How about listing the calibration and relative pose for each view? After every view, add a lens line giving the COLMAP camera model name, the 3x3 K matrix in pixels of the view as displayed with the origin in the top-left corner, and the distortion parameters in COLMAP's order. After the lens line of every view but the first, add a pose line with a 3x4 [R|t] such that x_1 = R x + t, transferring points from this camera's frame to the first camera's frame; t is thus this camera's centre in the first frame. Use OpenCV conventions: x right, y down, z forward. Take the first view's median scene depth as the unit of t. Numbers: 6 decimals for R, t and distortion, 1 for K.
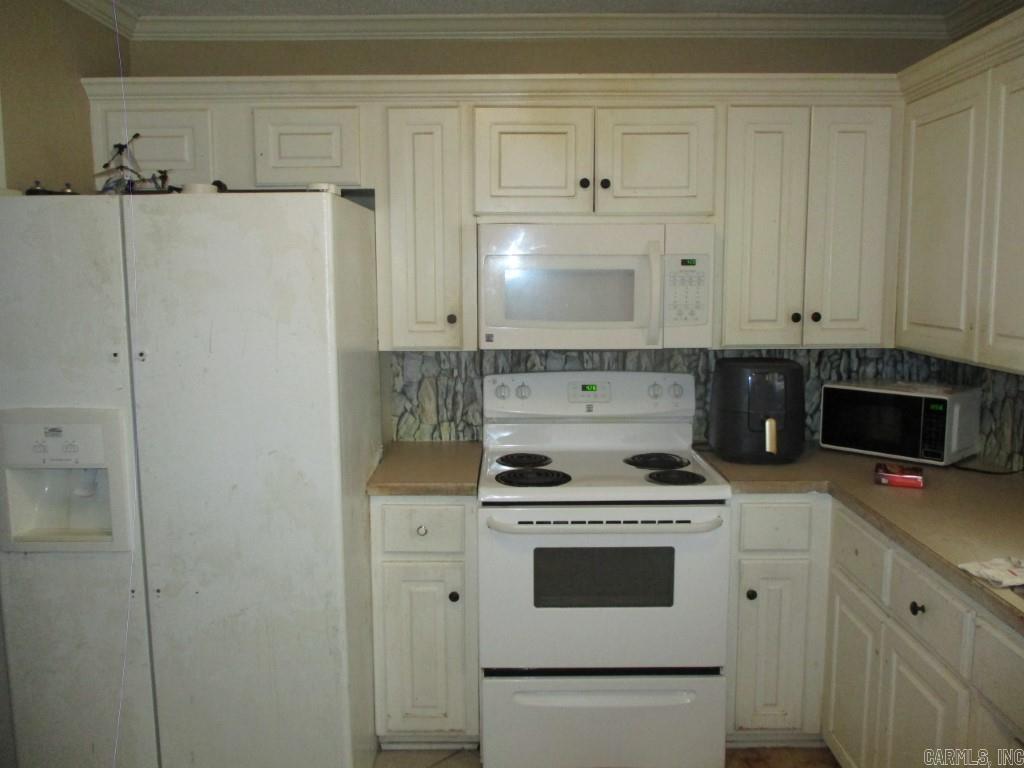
lens RADIAL K [[857.6, 0, 515.6], [0, 857.6, 382.5], [0, 0, 1]] dist [-0.034215, 0.004689]
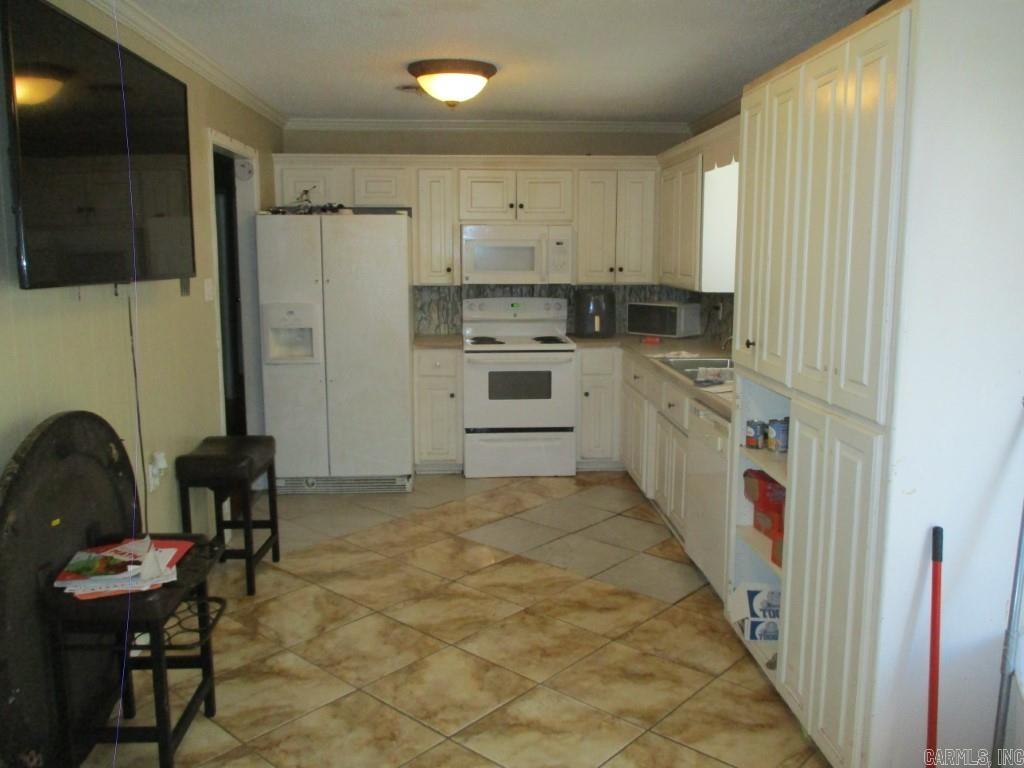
lens RADIAL K [[857.6, 0, 515.6], [0, 857.6, 382.5], [0, 0, 1]] dist [-0.034215, 0.004689]
pose [[0.998224, -0.003648, 0.059465, -0.037346], [0.001850, 0.999540, 0.030266, 0.141293], [-0.059548, -0.030102, 0.997771, -1.133571]]
